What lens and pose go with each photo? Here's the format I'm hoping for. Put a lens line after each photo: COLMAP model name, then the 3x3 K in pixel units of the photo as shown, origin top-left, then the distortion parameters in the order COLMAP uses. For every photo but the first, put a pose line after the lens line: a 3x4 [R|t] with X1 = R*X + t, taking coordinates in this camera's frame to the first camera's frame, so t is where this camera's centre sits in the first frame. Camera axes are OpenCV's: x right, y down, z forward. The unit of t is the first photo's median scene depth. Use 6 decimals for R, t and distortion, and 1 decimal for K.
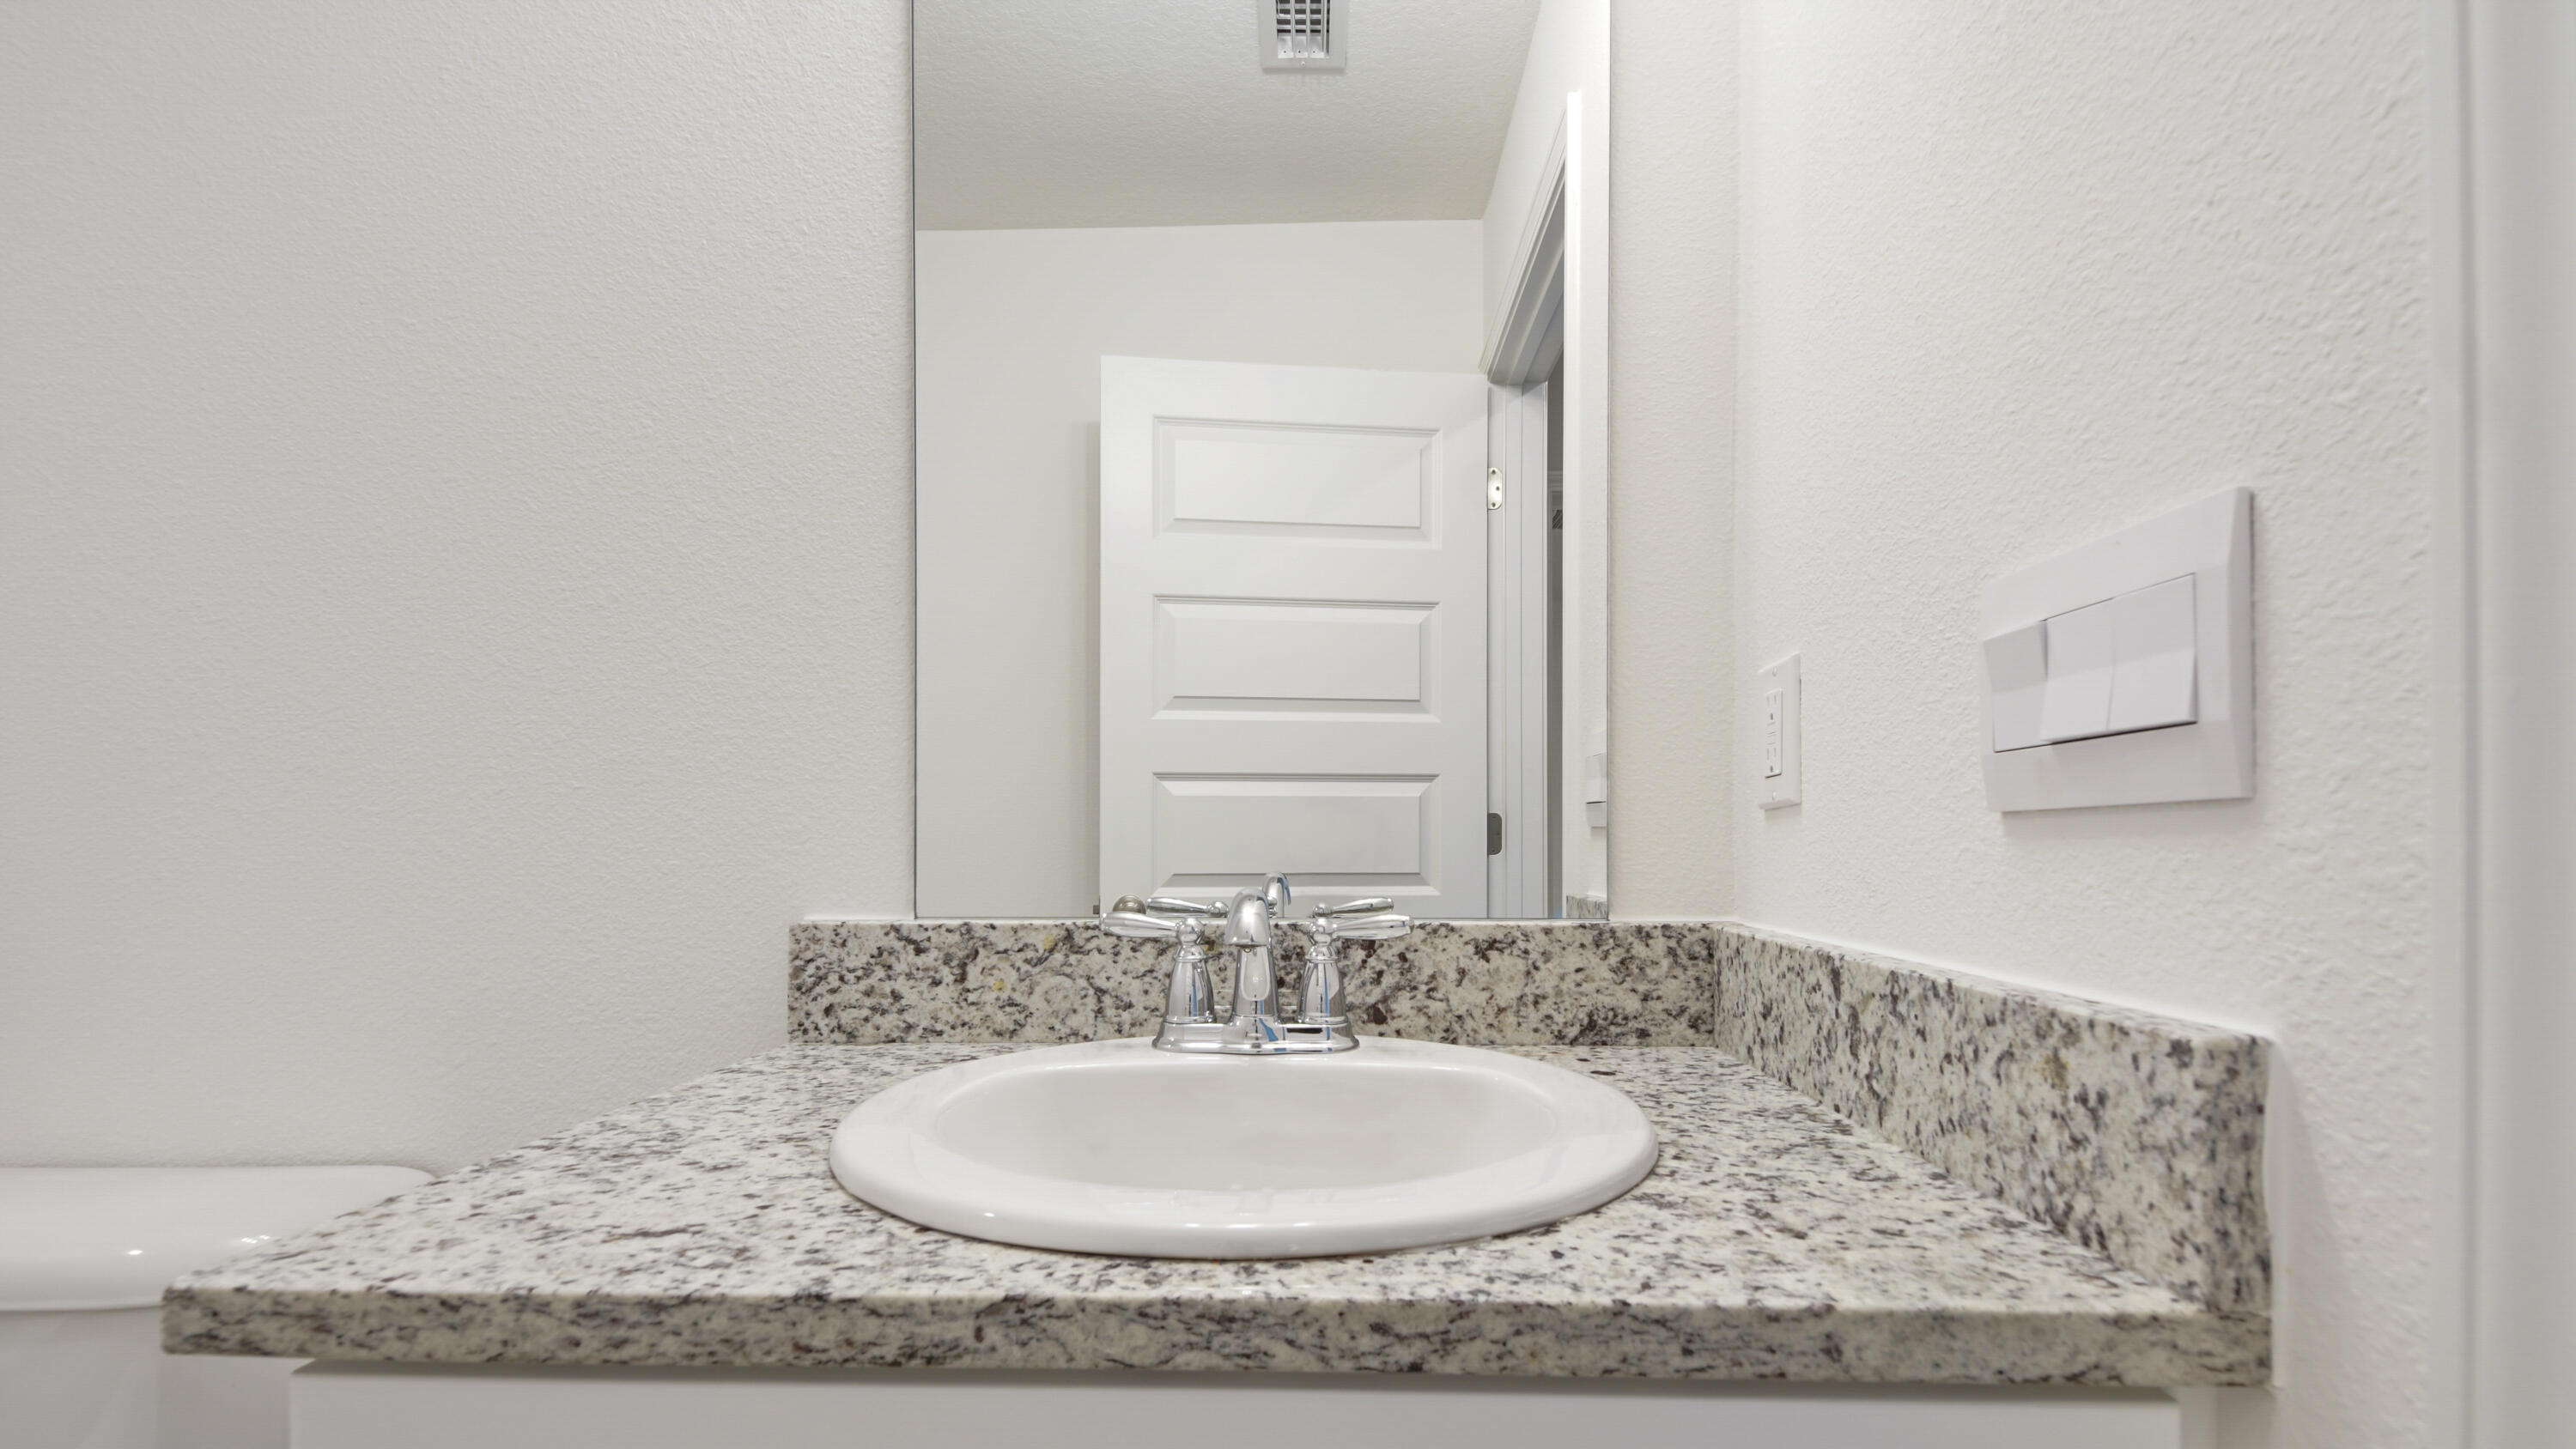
lens RADIAL K [[1176.4, 0, 1290.3], [0, 1176.4, 830.2], [0, 0, 1]] dist [0.047656, -0.034584]
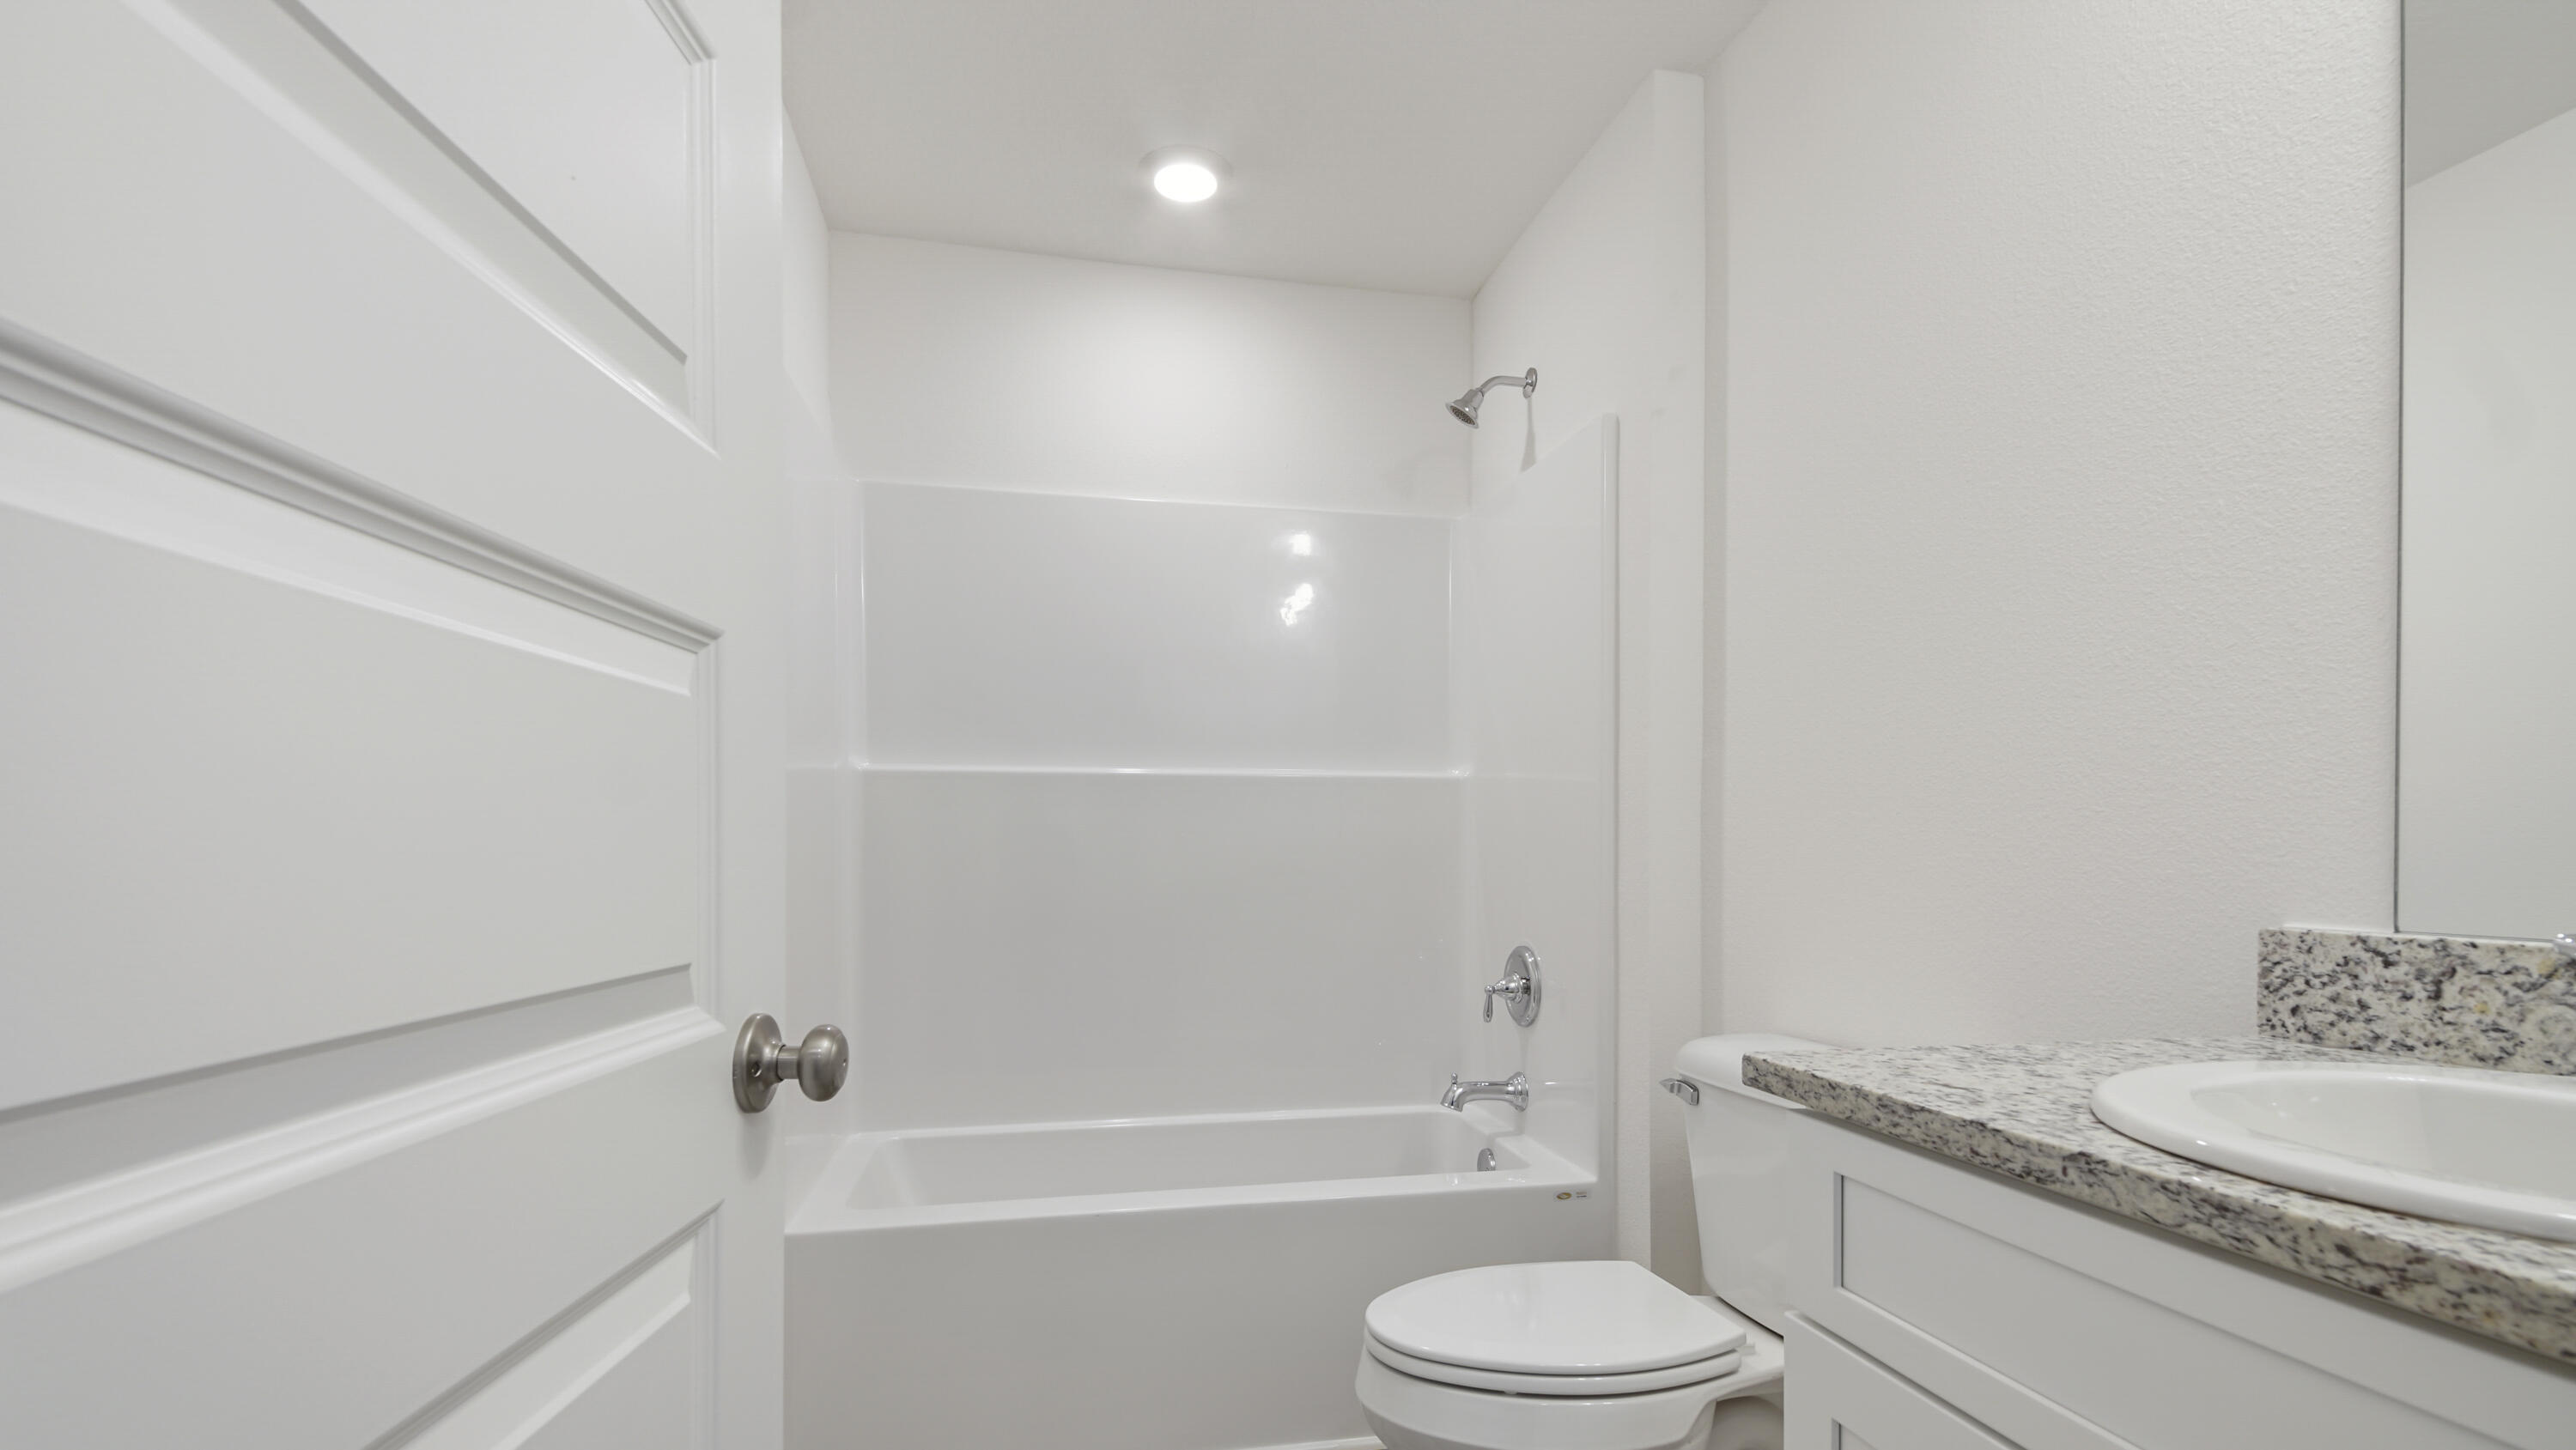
lens RADIAL K [[1196.6, 0, 1287.6], [0, 1196.6, 826.9], [0, 0, 1]] dist [0.051490, -0.036029]
pose [[0.244938, -0.017850, -0.969374, 0.466881], [0.002687, 0.999839, -0.017732, 0.001490], [0.969535, 0.001739, 0.244946, -0.164870]]
